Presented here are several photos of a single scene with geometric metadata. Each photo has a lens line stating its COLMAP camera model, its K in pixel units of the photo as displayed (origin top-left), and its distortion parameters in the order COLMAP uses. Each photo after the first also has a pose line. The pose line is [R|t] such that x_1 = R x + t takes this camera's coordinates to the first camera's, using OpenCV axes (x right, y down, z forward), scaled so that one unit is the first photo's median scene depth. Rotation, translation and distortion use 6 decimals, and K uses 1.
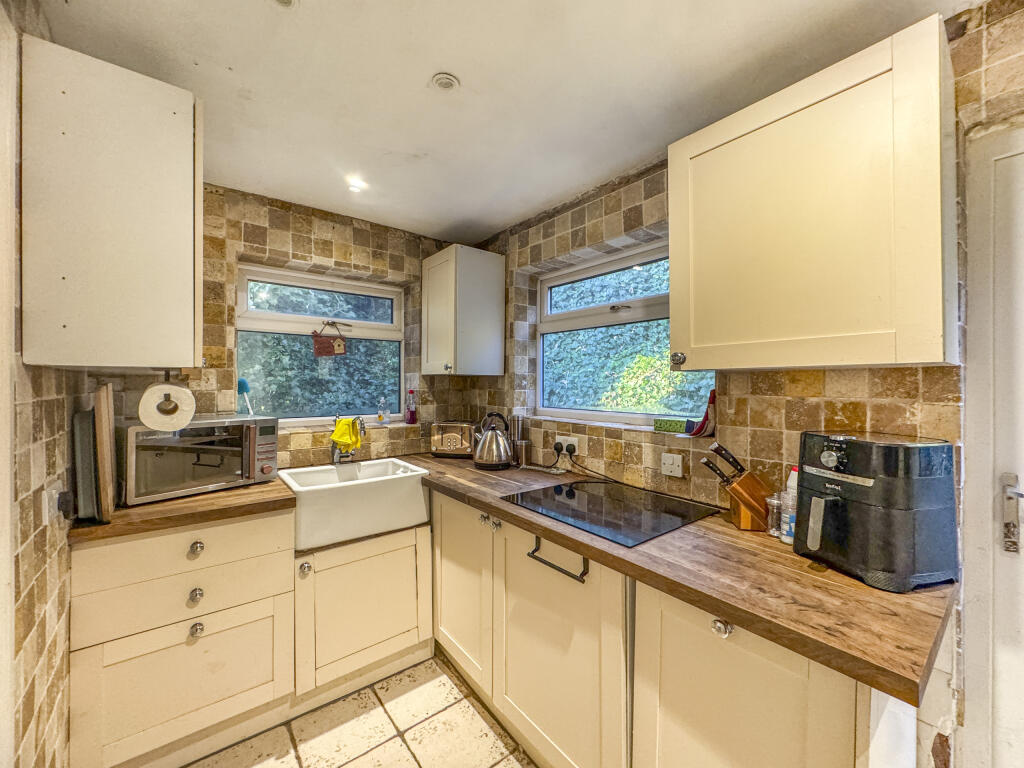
lens RADIAL K [[408.2, 0, 513.6], [0, 408.2, 378.6], [0, 0, 1]] dist [0.000043, 0.000148]
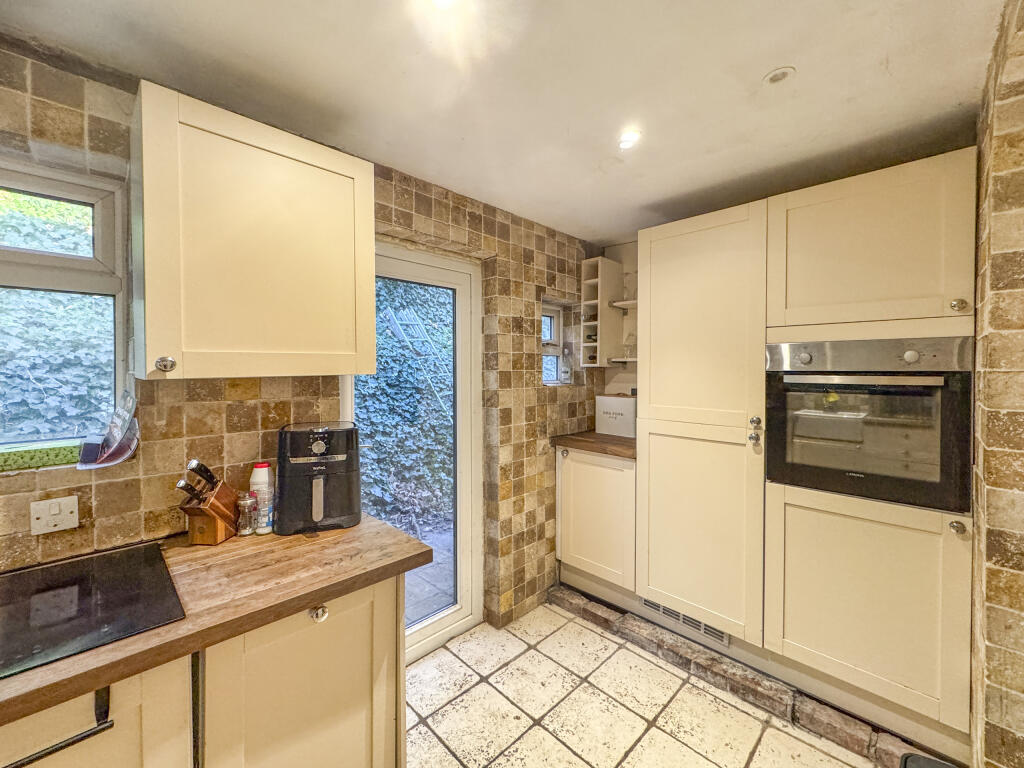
lens RADIAL K [[408.2, 0, 513.6], [0, 408.2, 378.6], [0, 0, 1]] dist [0.000043, 0.000148]
pose [[-0.108213, -0.024951, 0.993815, -0.475307], [-0.008472, 0.999672, 0.024175, -0.047821], [-0.994092, -0.005804, -0.108389, 0.437090]]
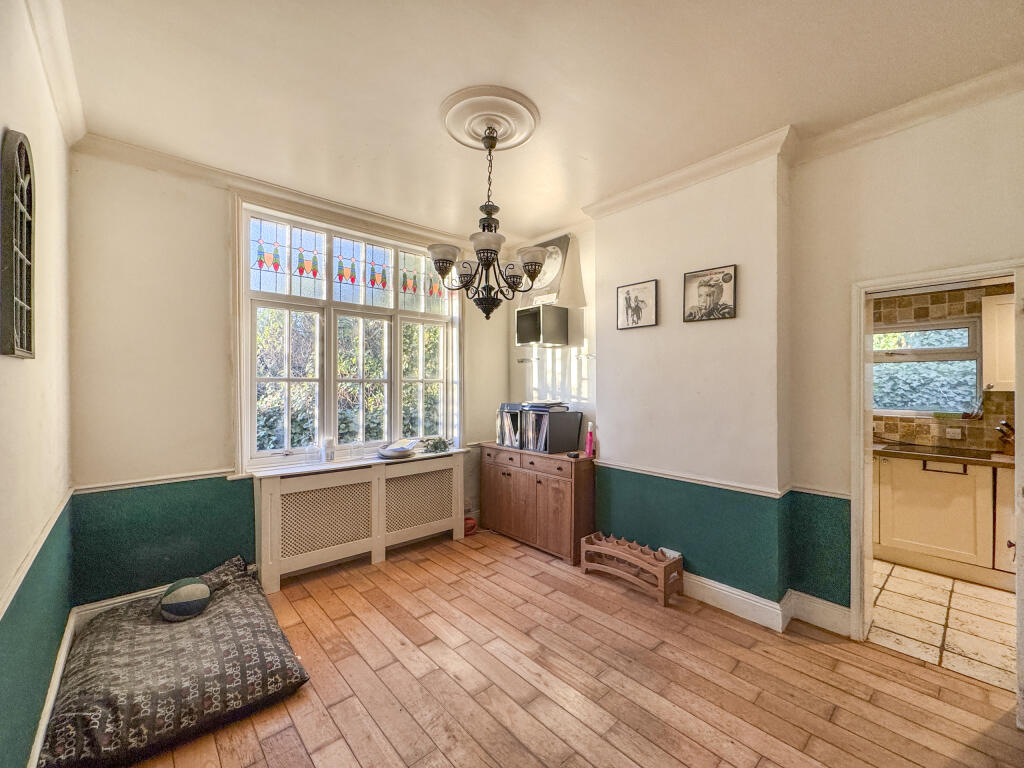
lens RADIAL K [[408.2, 0, 513.6], [0, 408.2, 378.6], [0, 0, 1]] dist [0.000043, 0.000148]
pose [[0.999871, 0.000099, 0.016085, -2.601927], [0.000017, 0.999974, -0.007229, -0.080487], [-0.016085, 0.007228, 0.999844, -1.465429]]
